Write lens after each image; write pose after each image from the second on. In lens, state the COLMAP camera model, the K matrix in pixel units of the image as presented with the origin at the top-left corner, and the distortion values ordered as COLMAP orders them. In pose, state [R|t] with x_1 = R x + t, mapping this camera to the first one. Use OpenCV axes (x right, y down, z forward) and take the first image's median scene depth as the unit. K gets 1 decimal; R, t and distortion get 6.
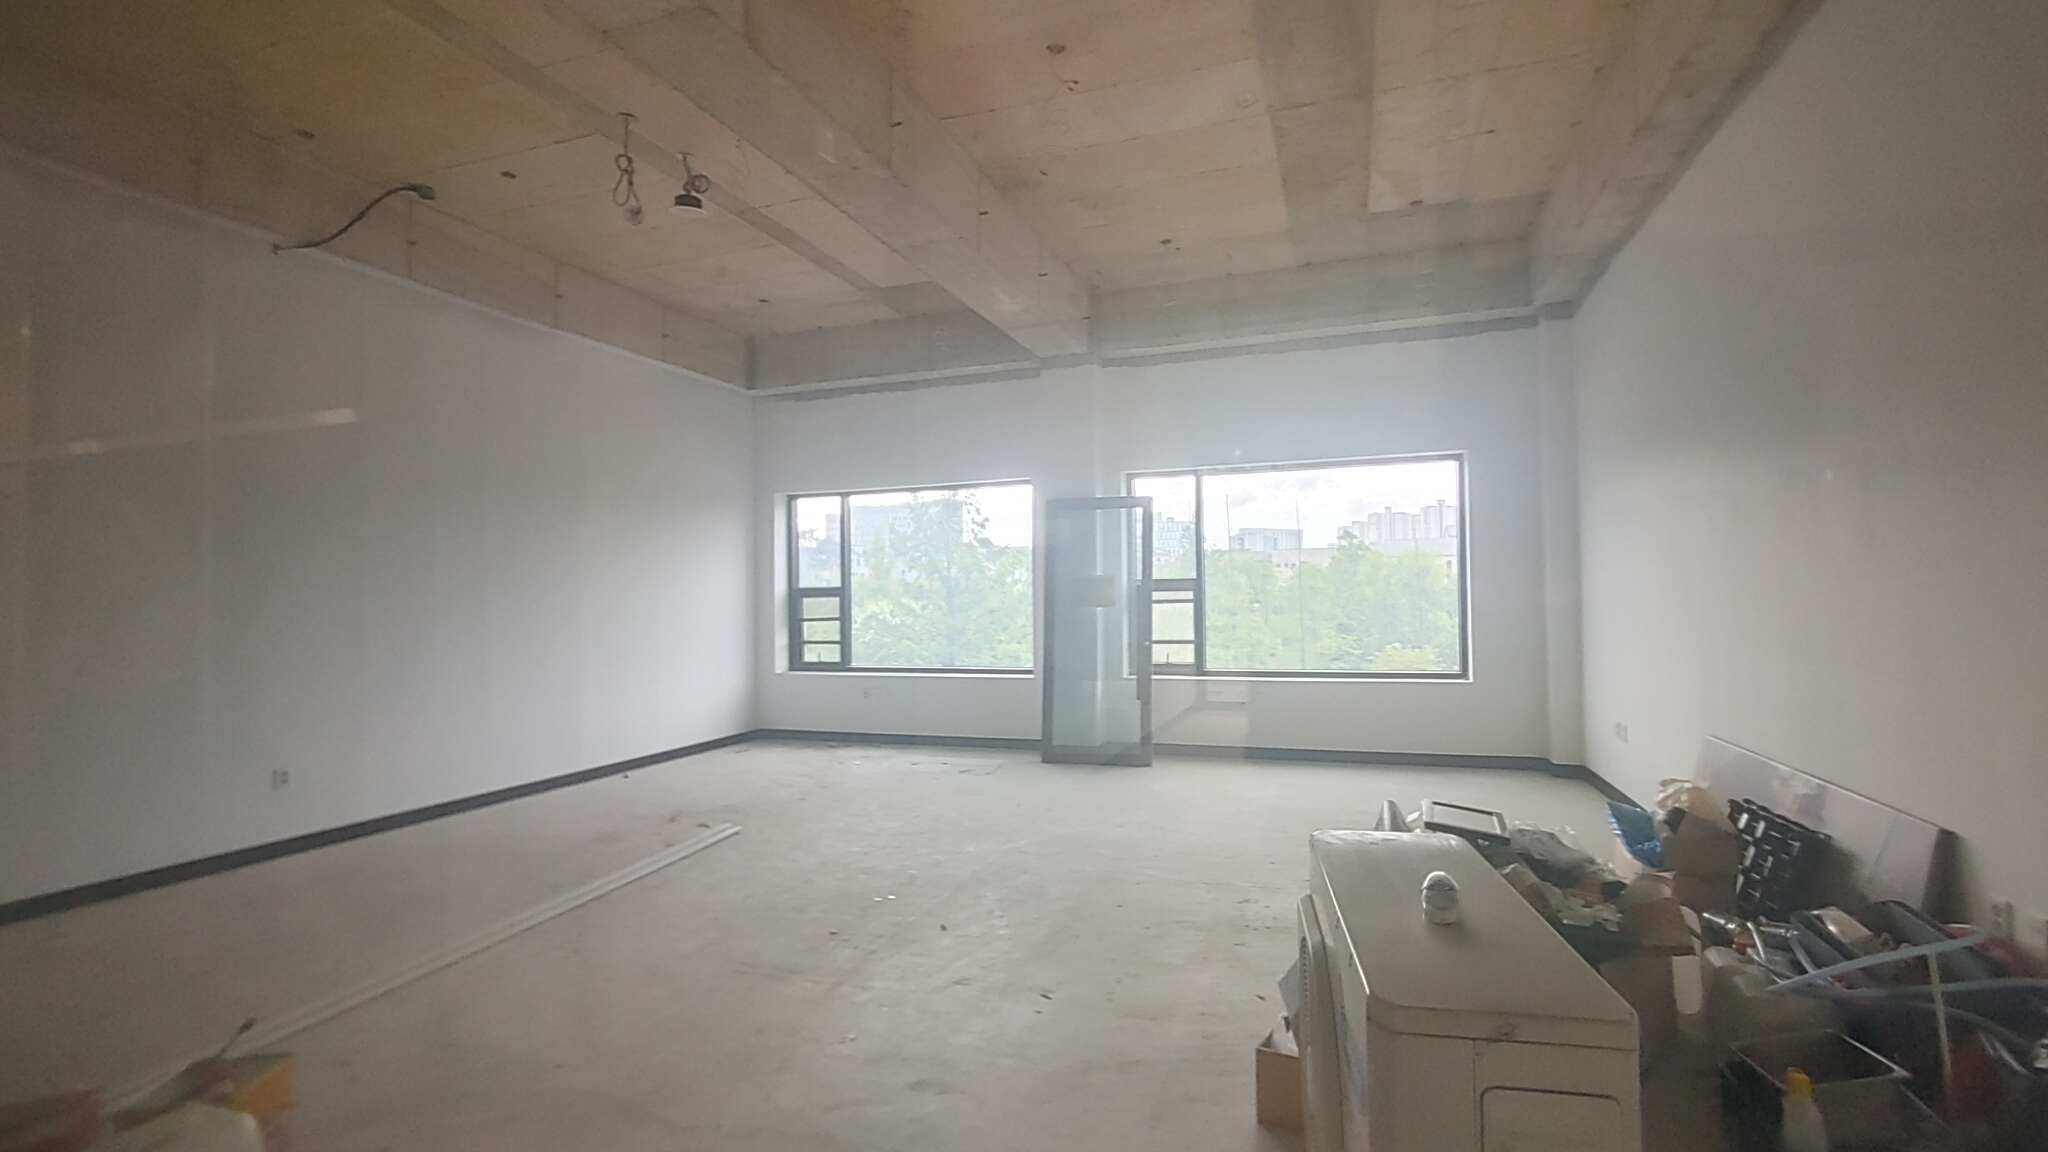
lens RADIAL K [[894.9, 0, 1024.0], [0, 894.9, 576.0], [0, 0, 1]] dist [-0.002574, -0.000403]
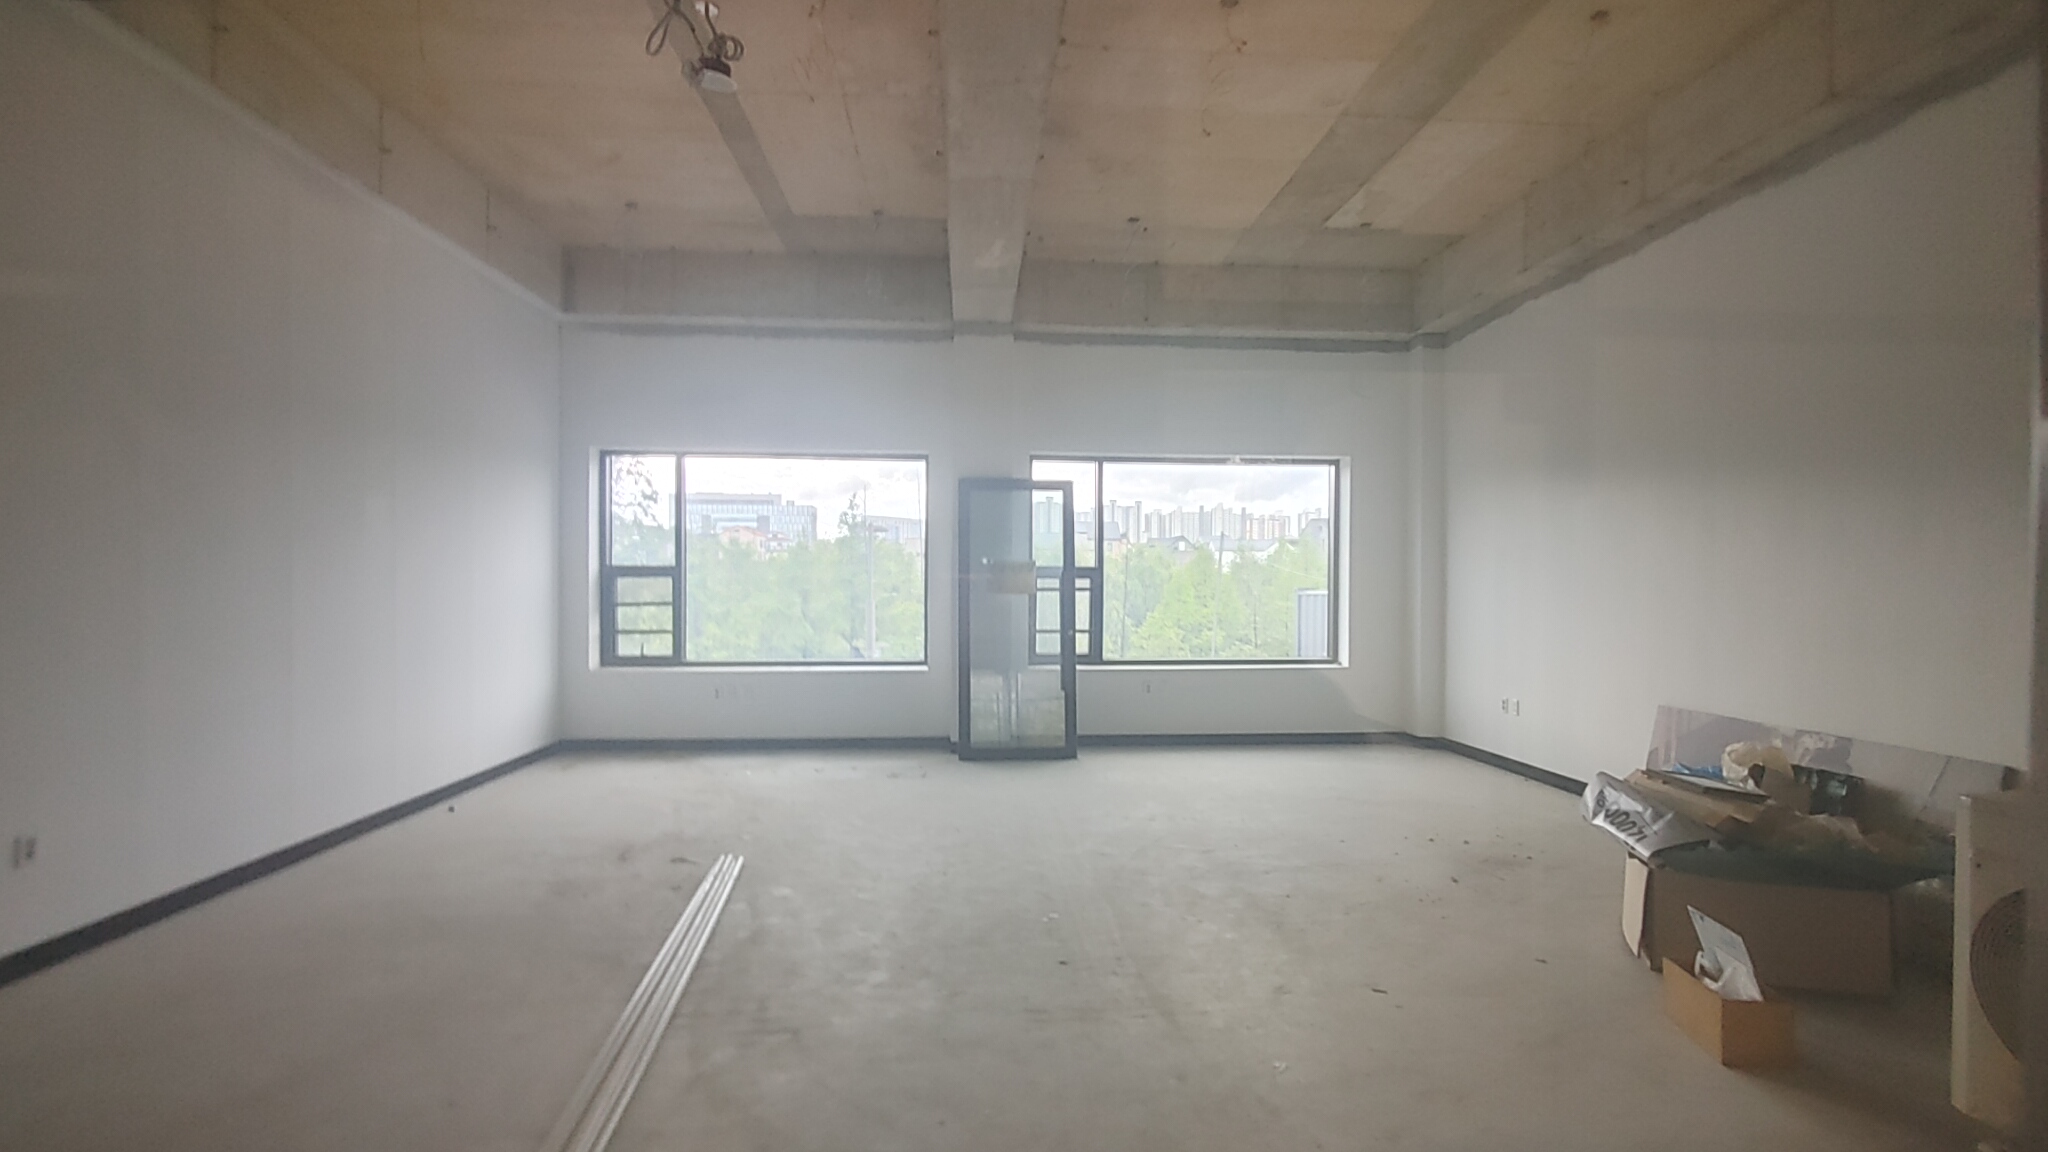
lens RADIAL K [[931.1, 0, 1034.3], [0, 931.1, 584.5], [0, 0, 1]] dist [0.000319, -0.000282]
pose [[0.919155, 0.019156, 0.393429, -0.280368], [-0.028004, 0.999467, 0.016760, 0.007281], [-0.392899, -0.026423, 0.919202, 0.085573]]
